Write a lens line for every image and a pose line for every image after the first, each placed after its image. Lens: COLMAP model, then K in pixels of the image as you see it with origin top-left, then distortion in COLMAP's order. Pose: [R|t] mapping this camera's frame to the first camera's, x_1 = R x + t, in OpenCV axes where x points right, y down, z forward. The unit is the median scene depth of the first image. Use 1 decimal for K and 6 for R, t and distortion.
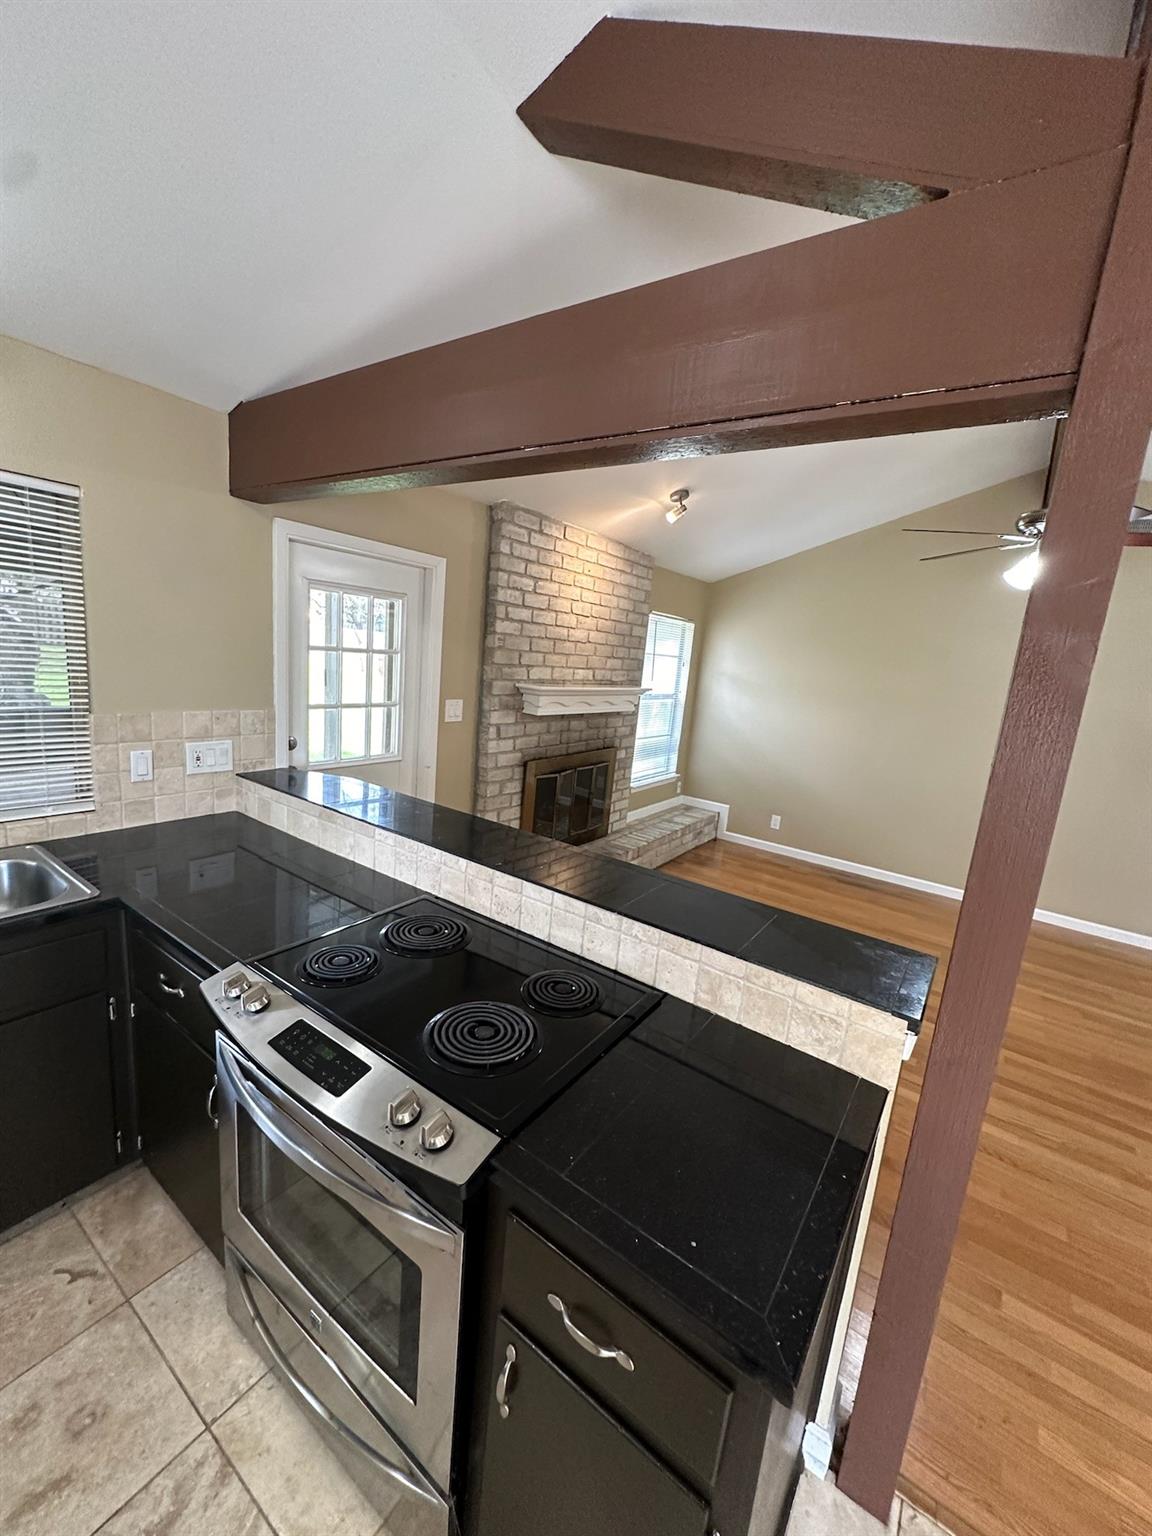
lens RADIAL K [[611.8, 0, 577.6], [0, 611.8, 767.3], [0, 0, 1]] dist [-0.000870, 0.000367]
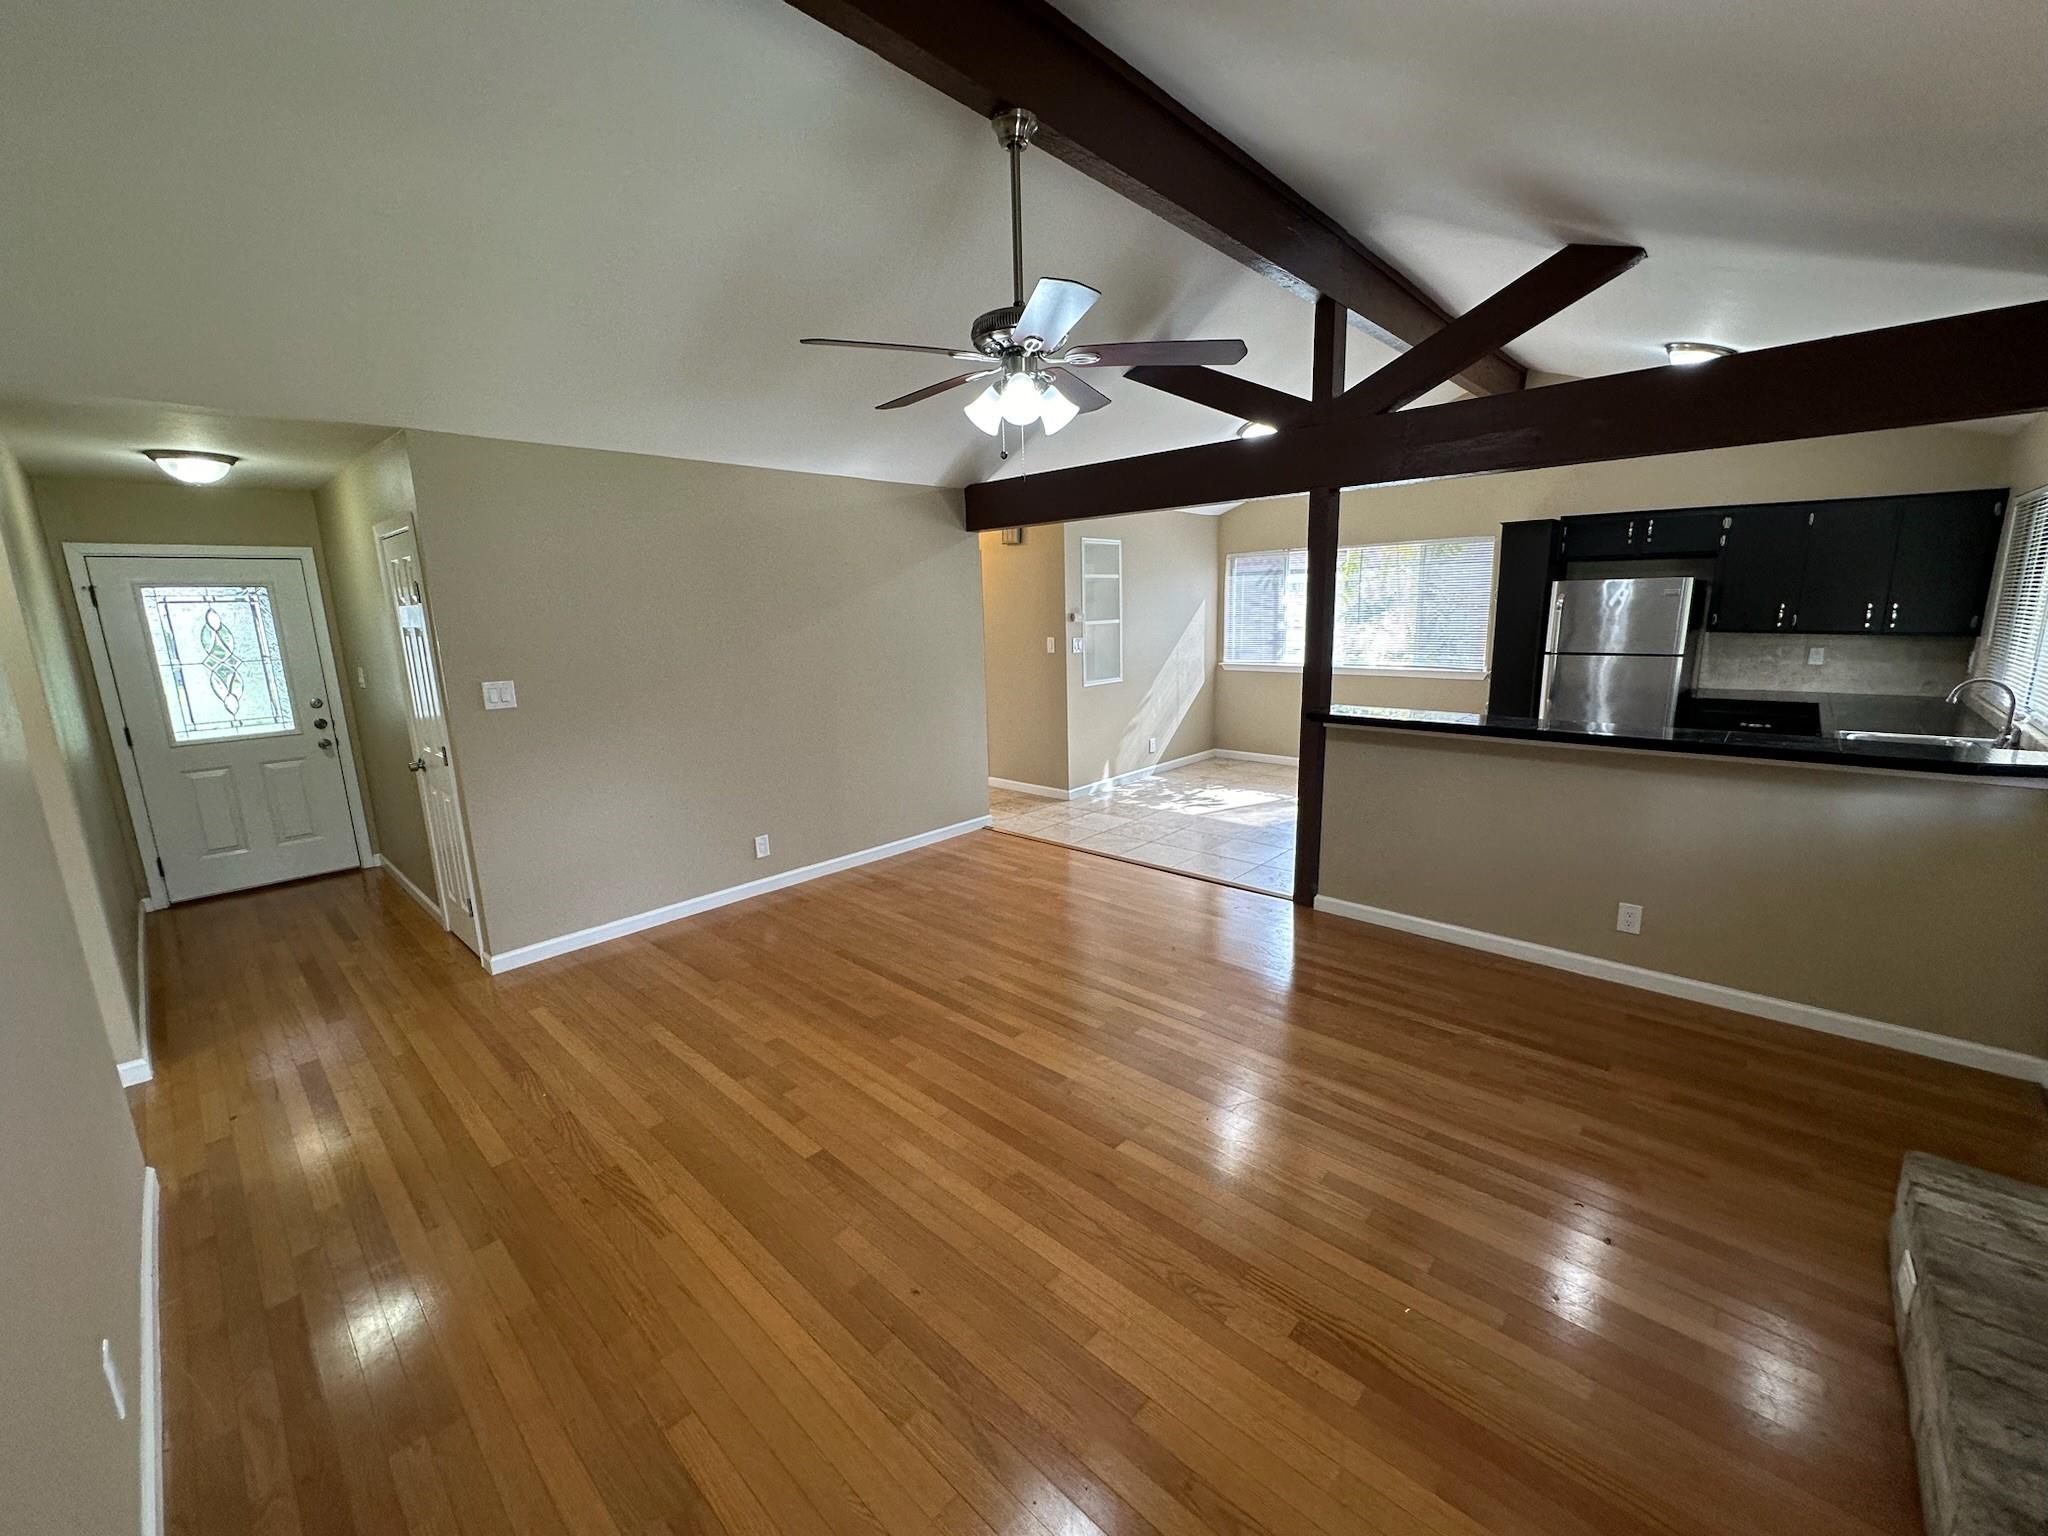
lens RADIAL K [[812.7, 0, 1024.0], [0, 812.7, 768.0], [0, 0, 1]] dist [0.000530, -0.000241]
pose [[-0.988067, -0.088438, 0.126104, 0.448114], [-0.032773, 0.920695, 0.388904, -0.223928], [-0.150497, 0.380130, -0.912607, 1.445500]]
